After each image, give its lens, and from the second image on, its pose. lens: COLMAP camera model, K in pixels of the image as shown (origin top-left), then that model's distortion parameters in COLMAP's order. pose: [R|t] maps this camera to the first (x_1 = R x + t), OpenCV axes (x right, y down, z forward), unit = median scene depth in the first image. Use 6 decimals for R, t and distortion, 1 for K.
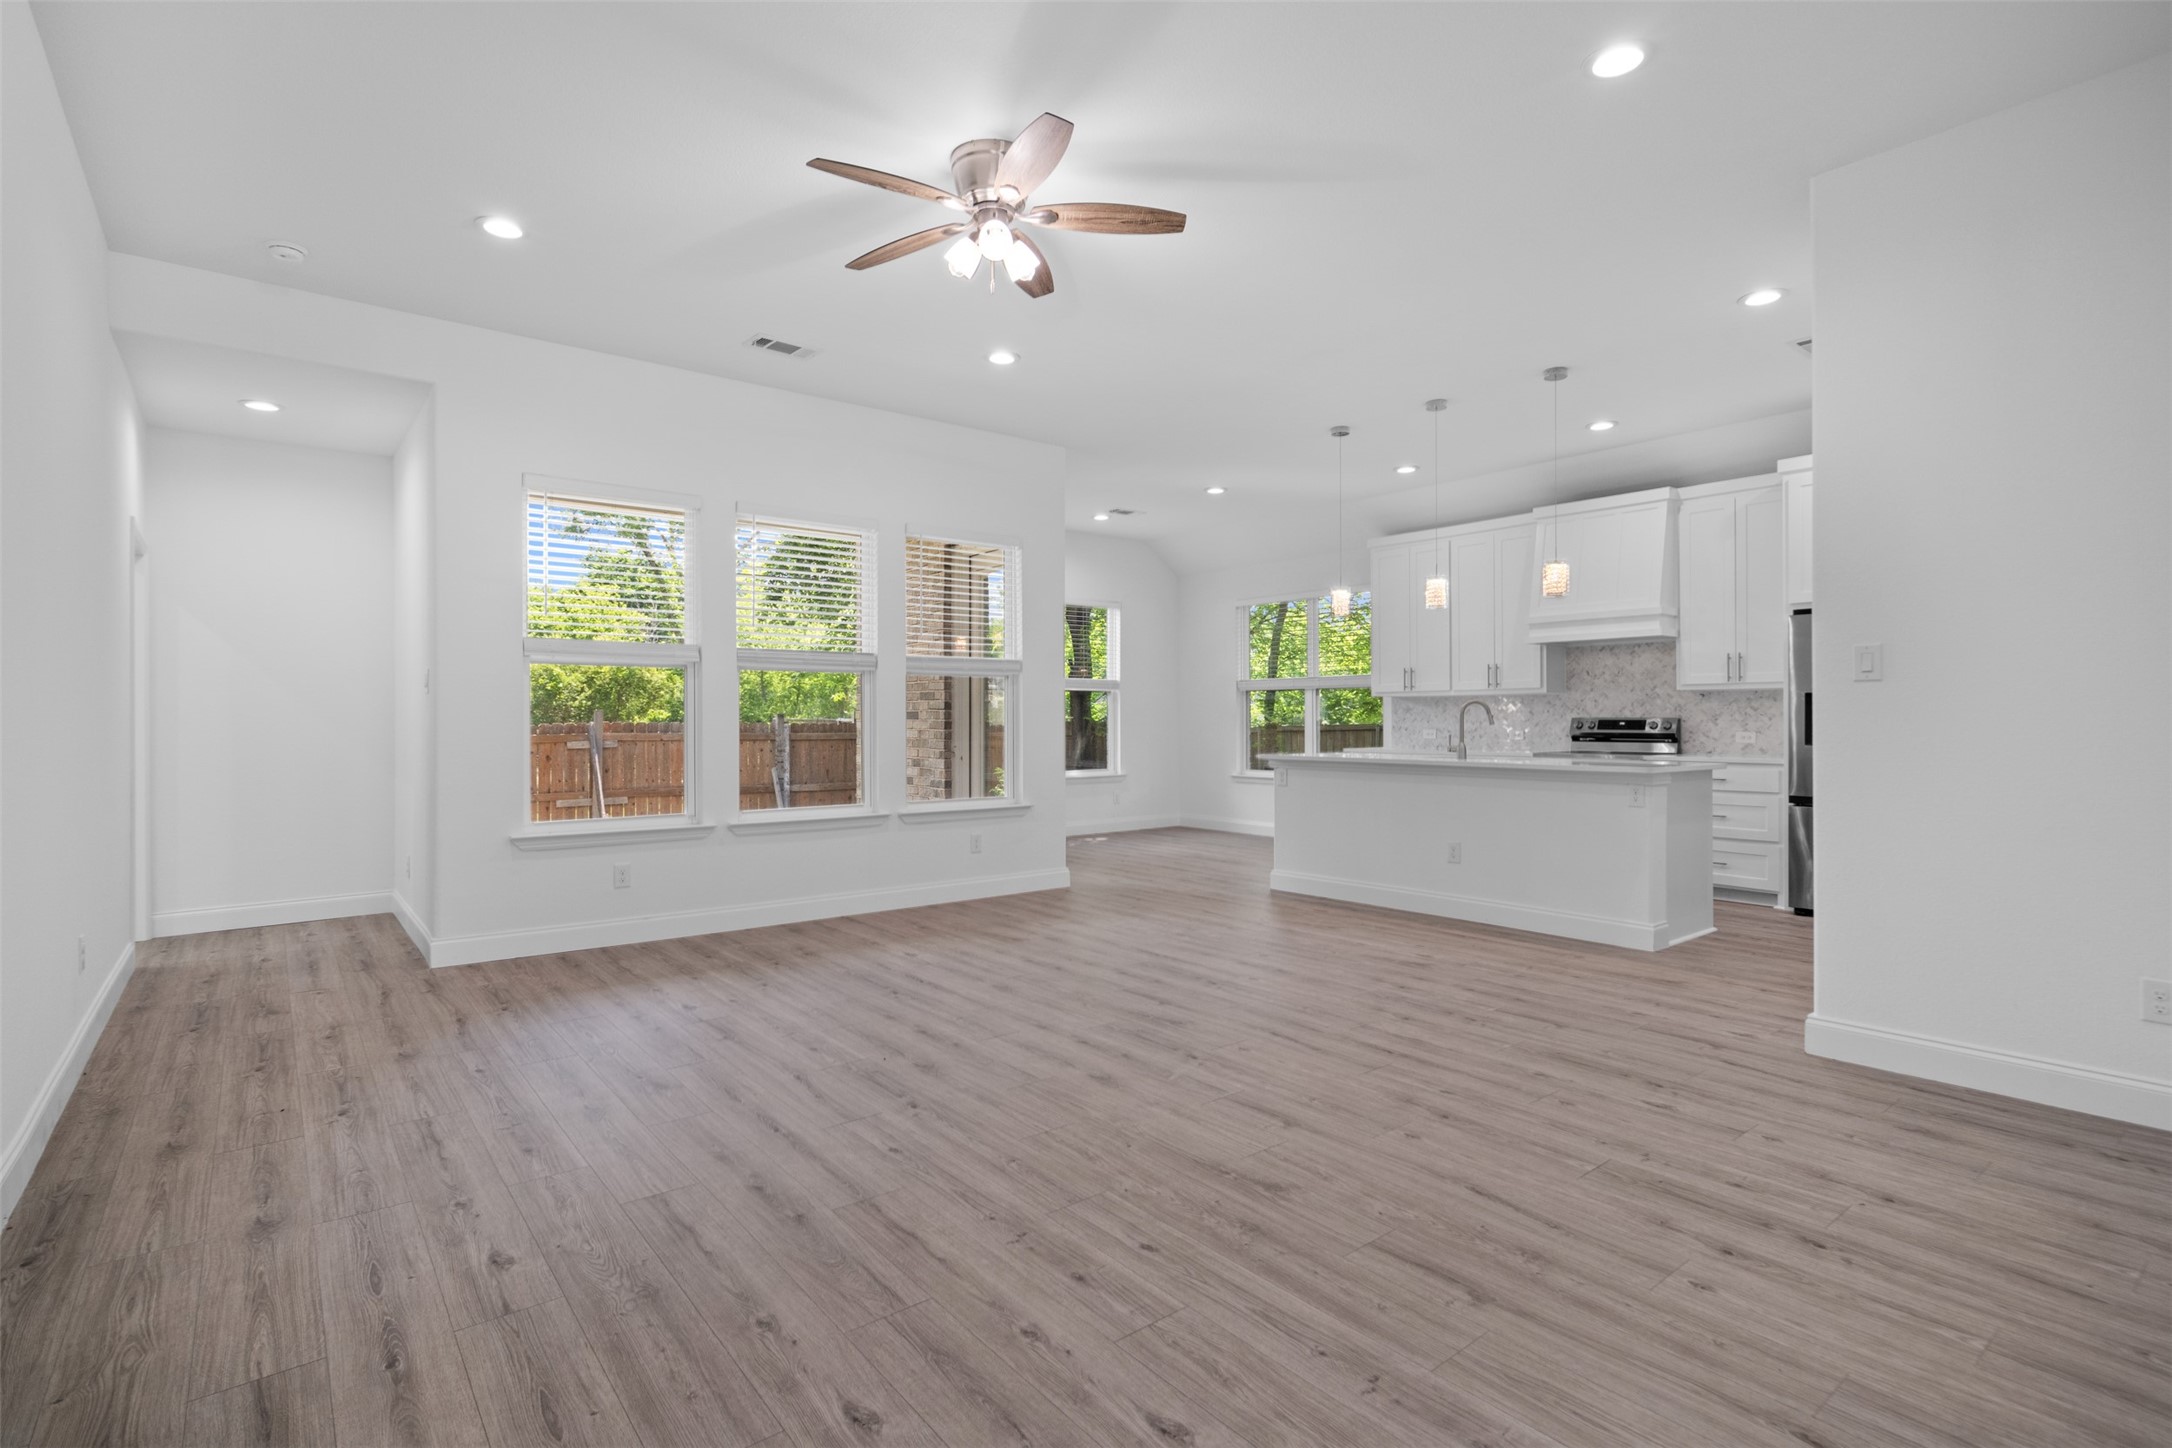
lens RADIAL K [[1032.5, 0, 1086.0], [0, 1032.5, 724.0], [0, 0, 1]] dist [-0.002037, 0.000763]
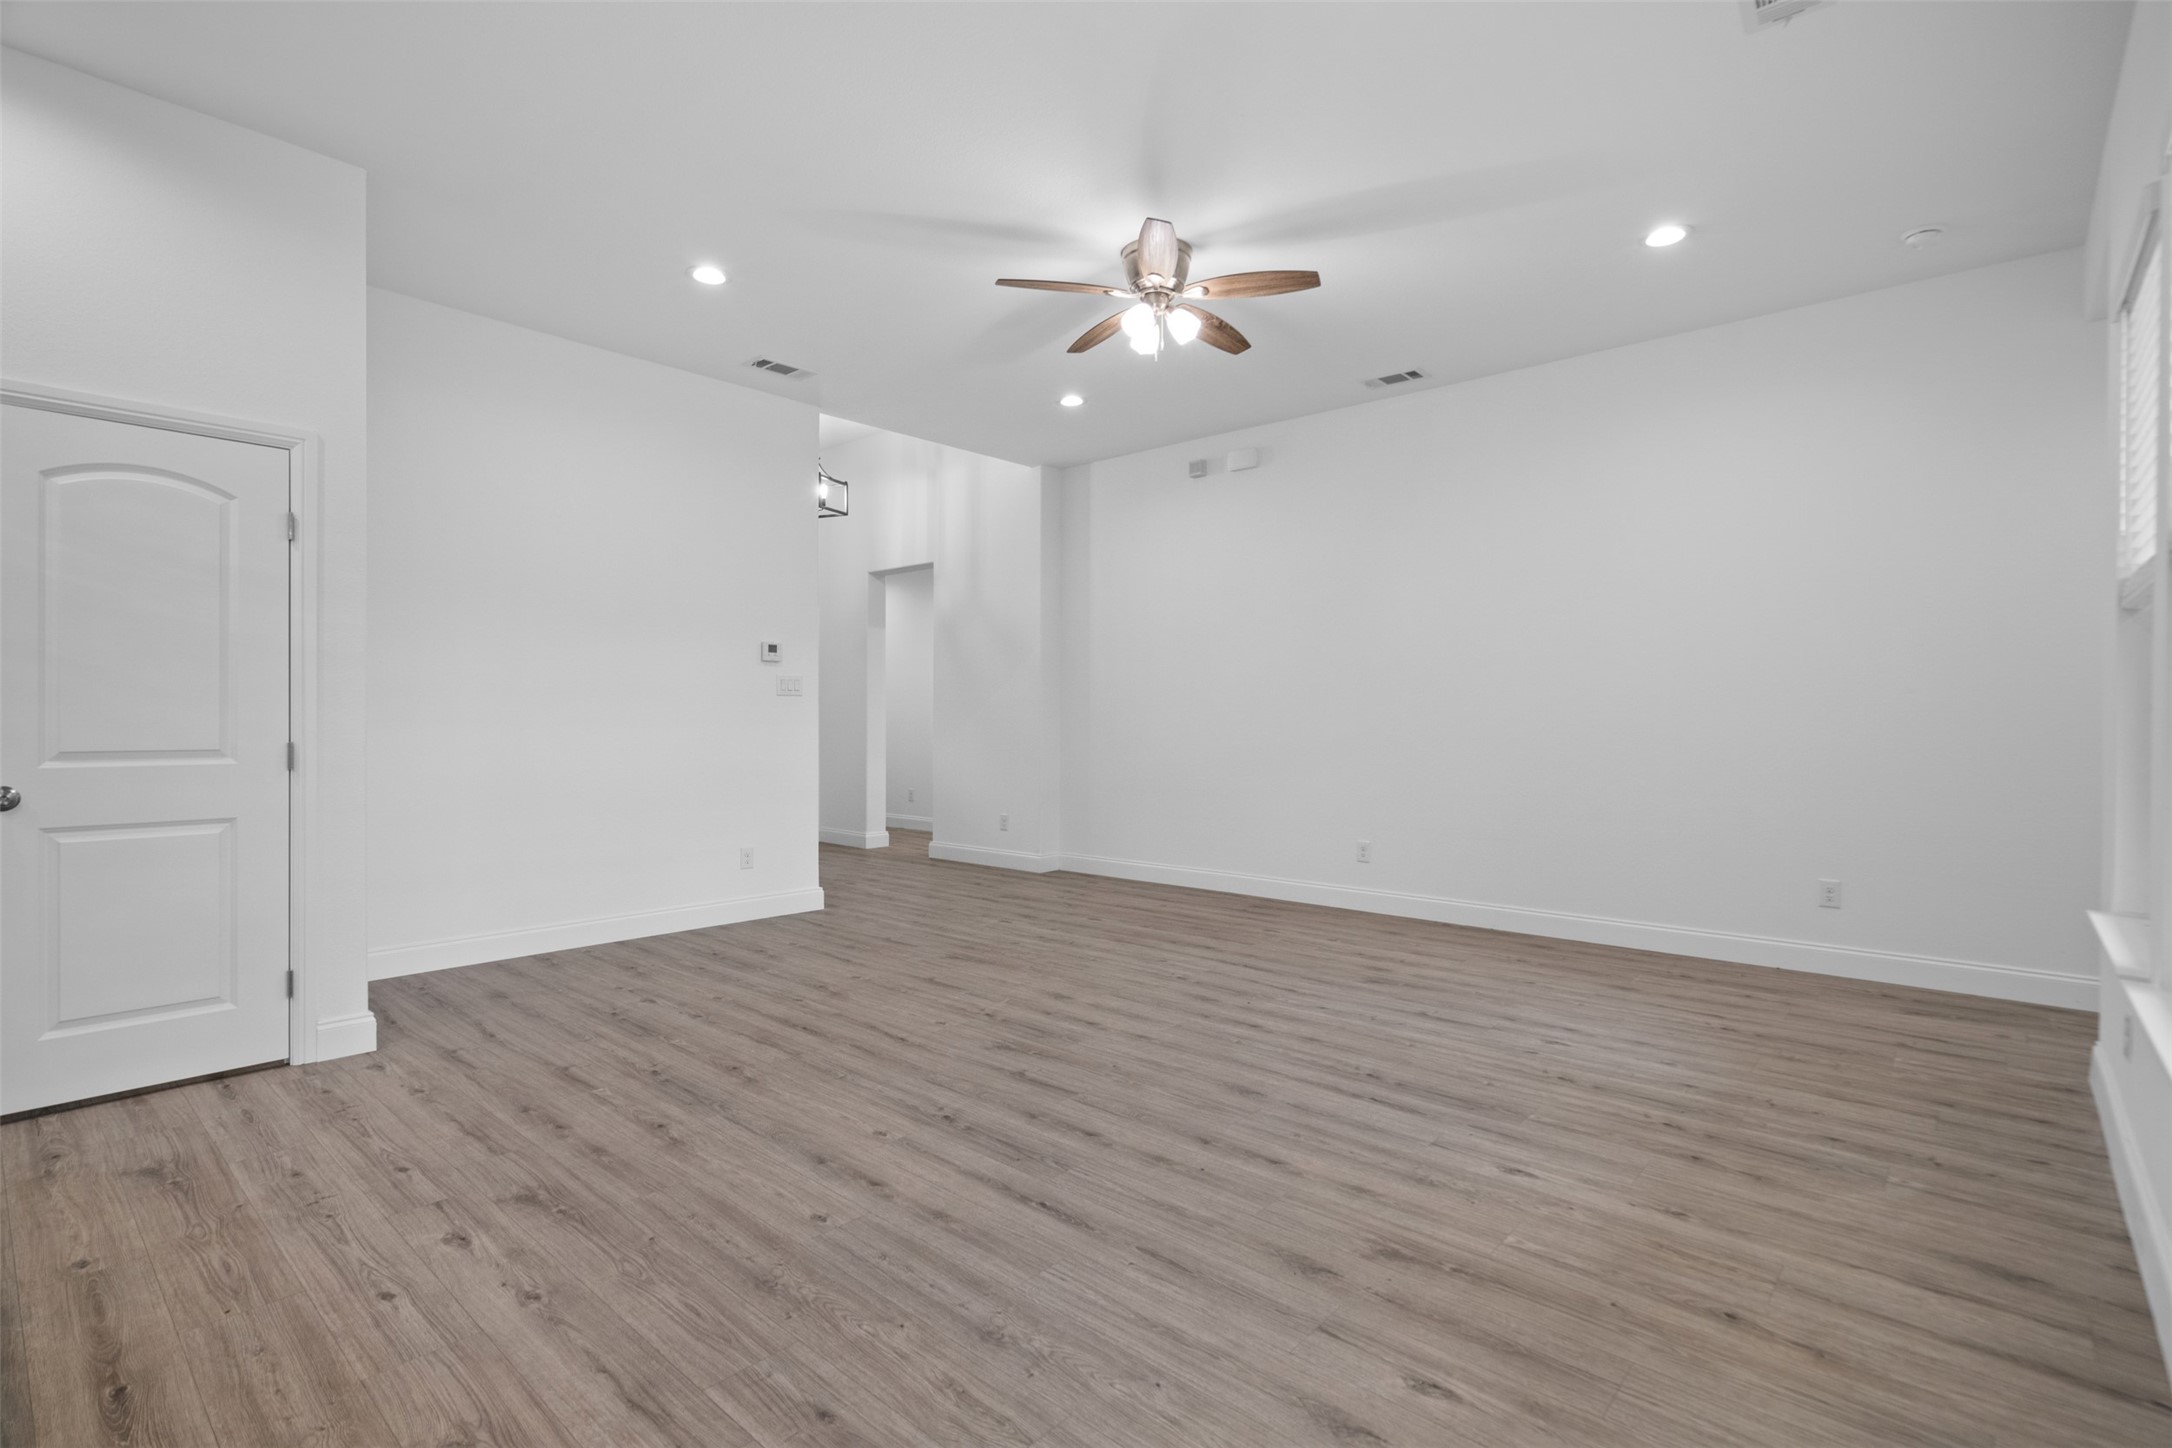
lens RADIAL K [[1017.6, 0, 1086.0], [0, 1017.6, 724.0], [0, 0, 1]] dist [-0.001611, 0.001011]
pose [[-0.985721, 0.001958, -0.168375, 0.164079], [0.000093, 0.999939, 0.011084, -0.008456], [0.168387, 0.010910, -0.985661, 1.868992]]
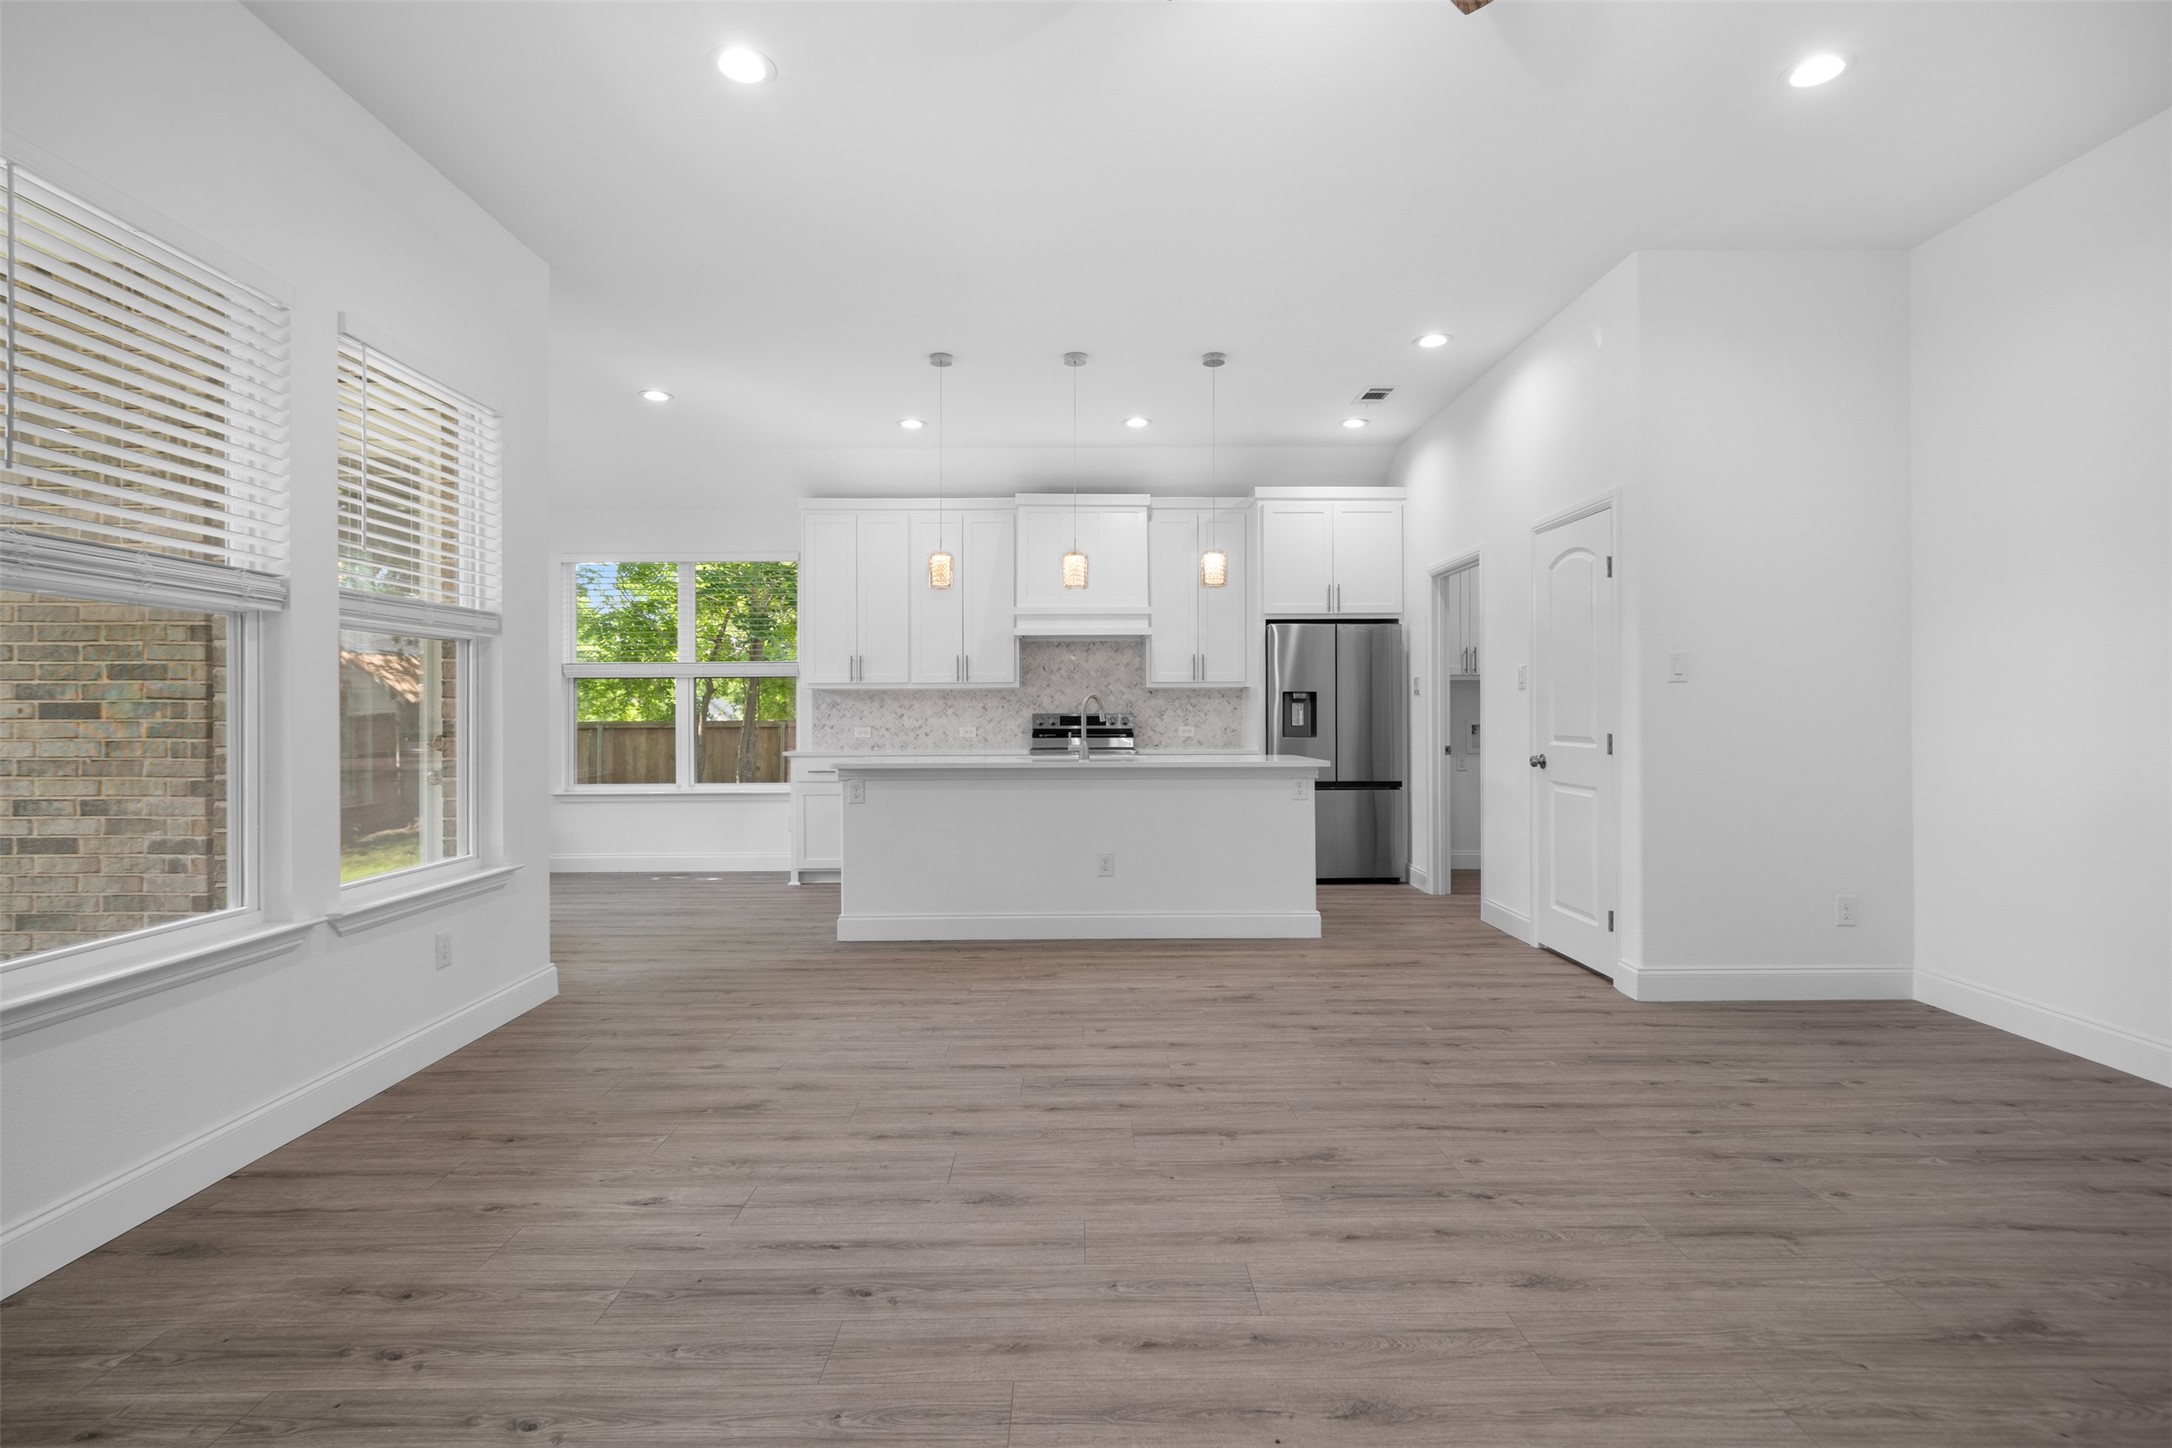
lens RADIAL K [[1045.1, 0, 1086.0], [0, 1045.1, 724.0], [0, 0, 1]] dist [0.000246, 0.001012]
pose [[0.615842, -0.008477, 0.787824, -0.546547], [0.005919, 0.999964, 0.006133, -0.003926], [-0.787848, 0.000886, 0.615870, 0.683907]]
